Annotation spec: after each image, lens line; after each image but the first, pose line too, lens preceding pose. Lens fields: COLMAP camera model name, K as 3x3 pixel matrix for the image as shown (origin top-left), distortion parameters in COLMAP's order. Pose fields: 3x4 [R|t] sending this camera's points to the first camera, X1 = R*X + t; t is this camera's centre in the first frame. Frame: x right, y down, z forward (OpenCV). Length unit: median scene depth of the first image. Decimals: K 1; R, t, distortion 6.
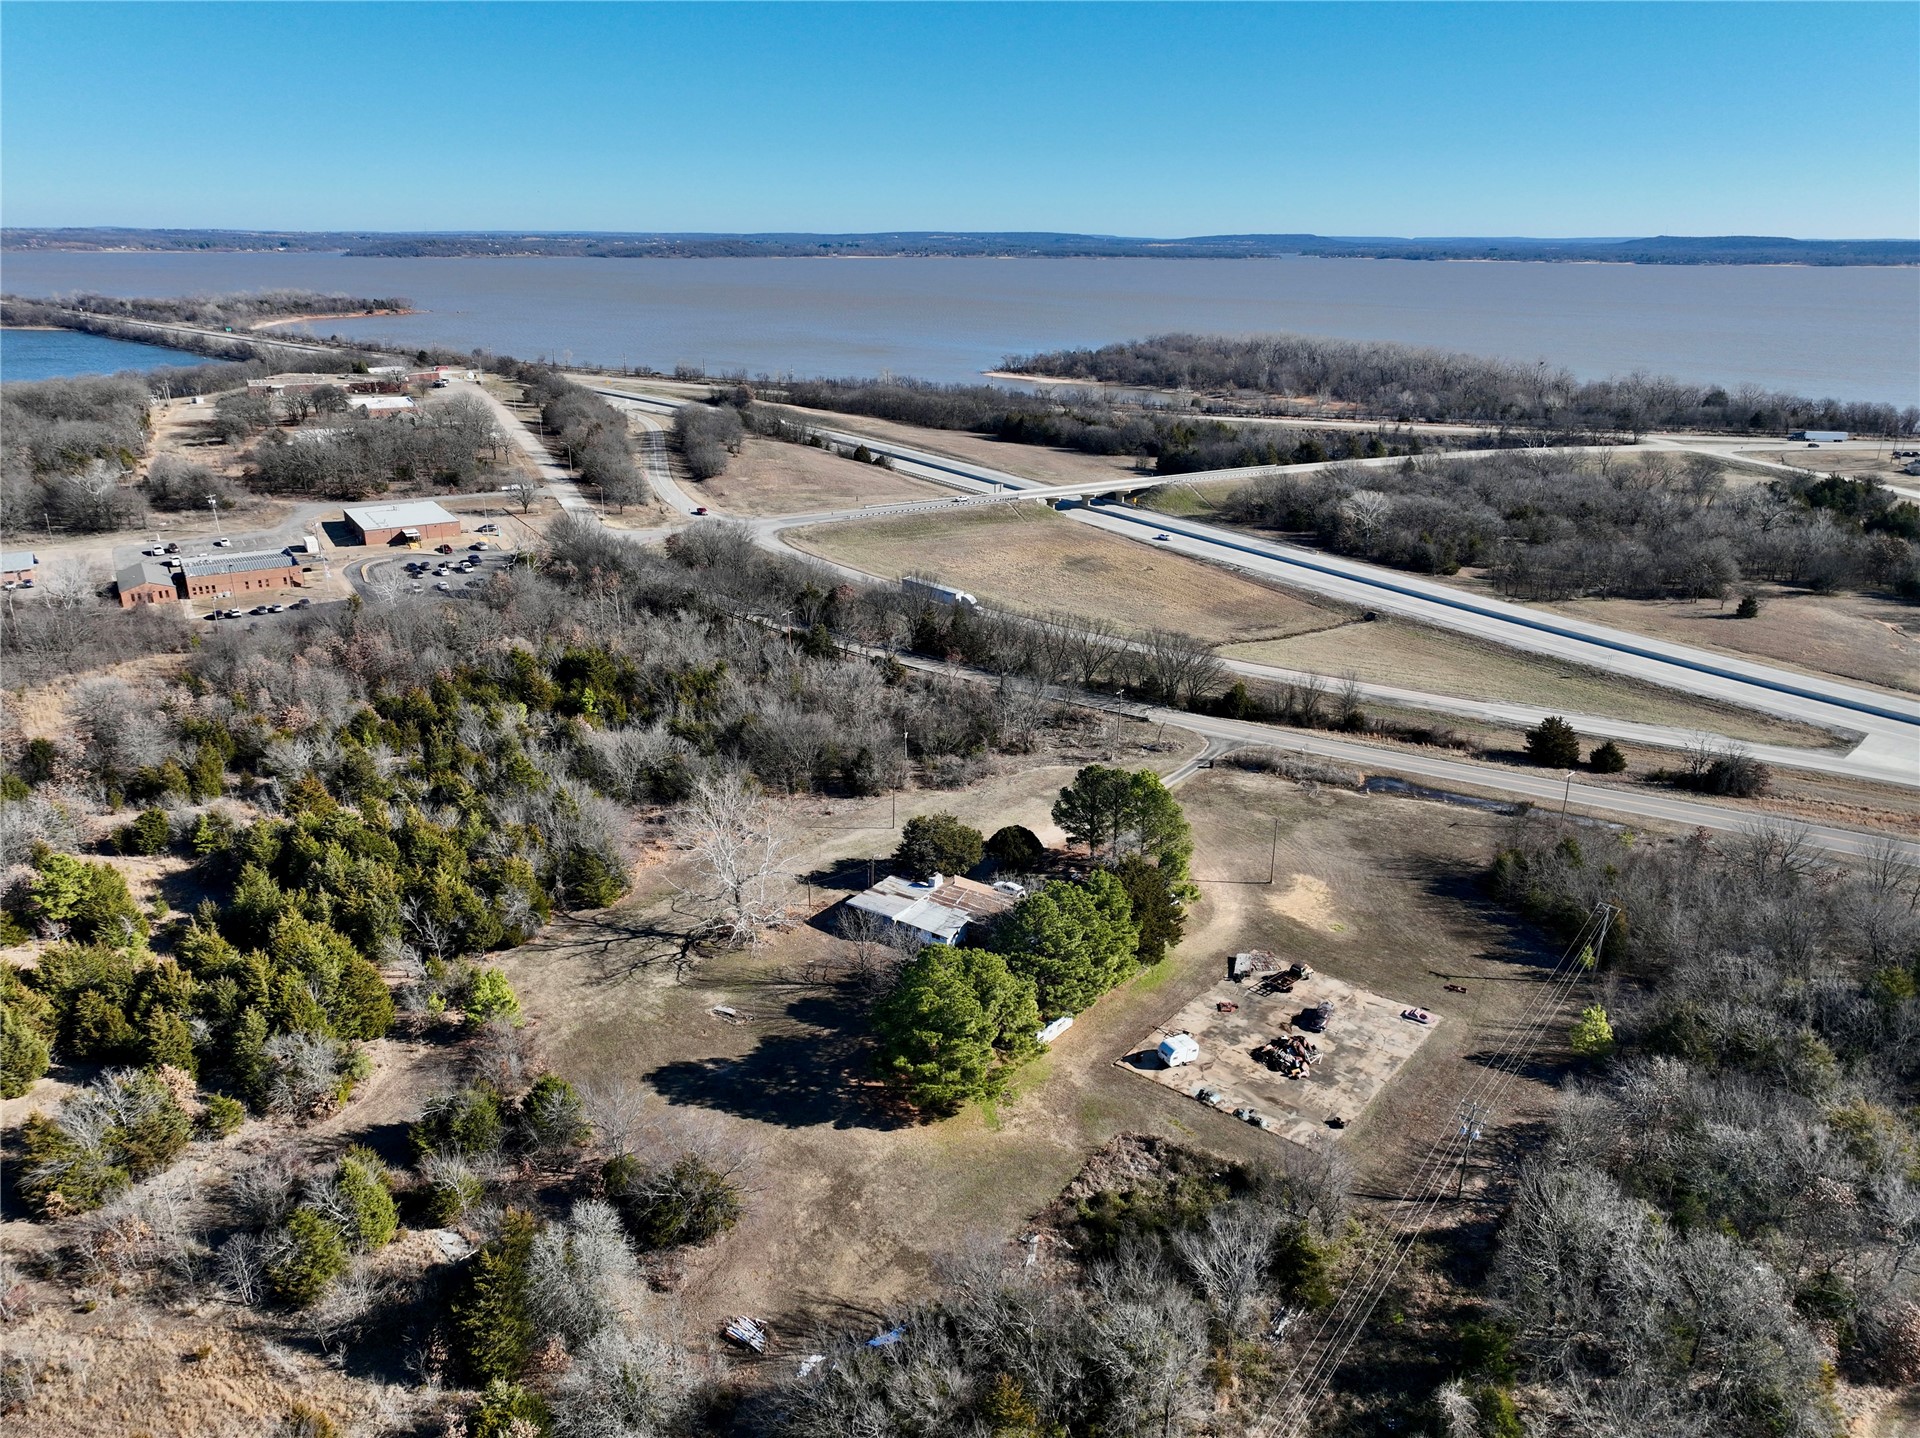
lens RADIAL K [[1347.5, 0, 961.4], [0, 1347.5, 717.4], [0, 0, 1]] dist [-0.005892, 0.024865]
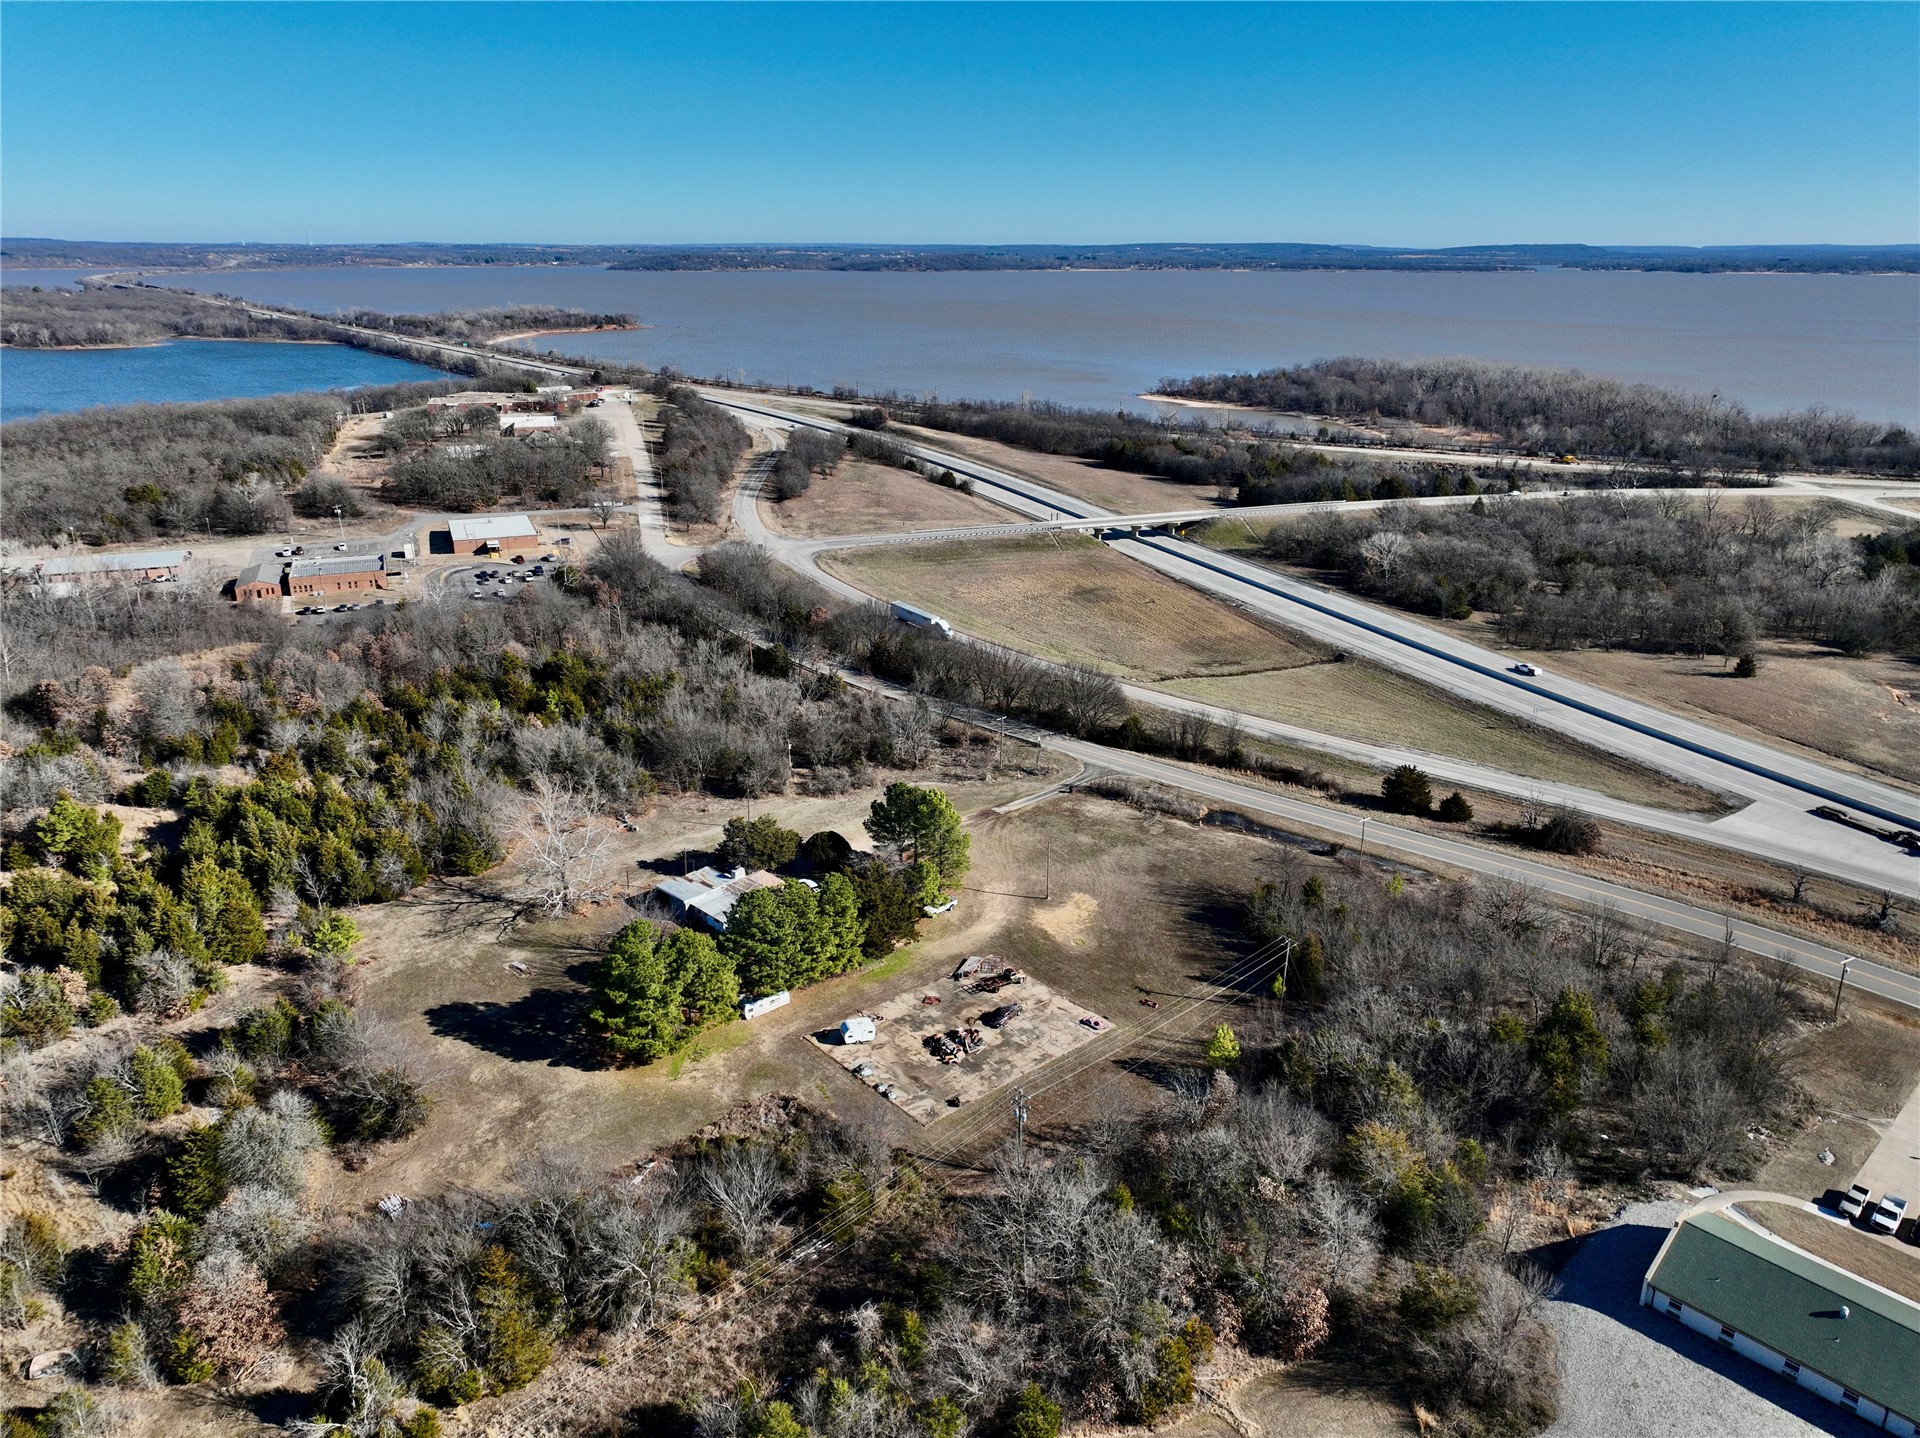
lens RADIAL K [[1347.5, 0, 961.4], [0, 1347.5, 717.4], [0, 0, 1]] dist [-0.005892, 0.024865]
pose [[0.984989, 0.054403, -0.163818, 0.249722], [-0.055543, 0.998453, -0.002384, -0.014427], [0.163435, 0.011448, 0.986488, -0.078473]]
